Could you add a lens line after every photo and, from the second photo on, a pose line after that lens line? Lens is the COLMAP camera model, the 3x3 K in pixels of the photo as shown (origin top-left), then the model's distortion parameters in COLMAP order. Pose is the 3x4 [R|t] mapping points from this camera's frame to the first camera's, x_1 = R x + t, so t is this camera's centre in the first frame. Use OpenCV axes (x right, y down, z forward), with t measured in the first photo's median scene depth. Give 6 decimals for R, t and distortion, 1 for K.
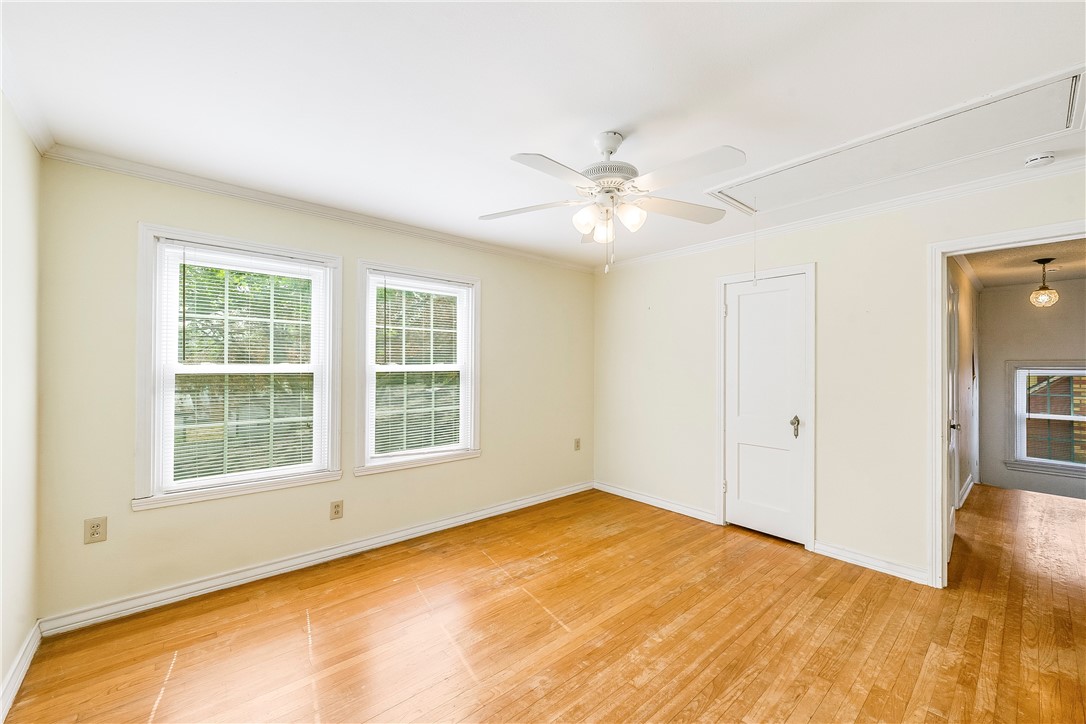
lens RADIAL K [[428.0, 0, 543.7], [0, 428.0, 361.8], [0, 0, 1]] dist [0.011032, -0.000587]
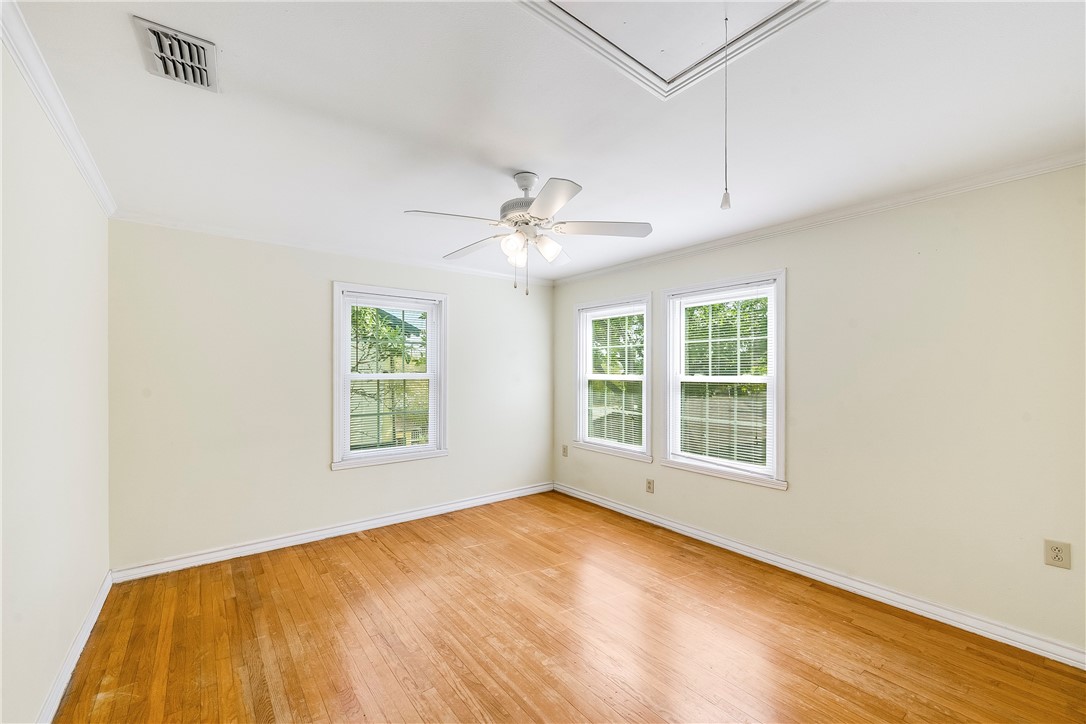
lens RADIAL K [[428.0, 0, 543.7], [0, 428.0, 361.8], [0, 0, 1]] dist [0.011032, -0.000587]
pose [[-0.024195, -0.036764, -0.999031, 0.801454], [-0.012718, 0.999254, -0.036464, 0.016694], [0.999626, 0.011824, -0.024645, 0.660204]]
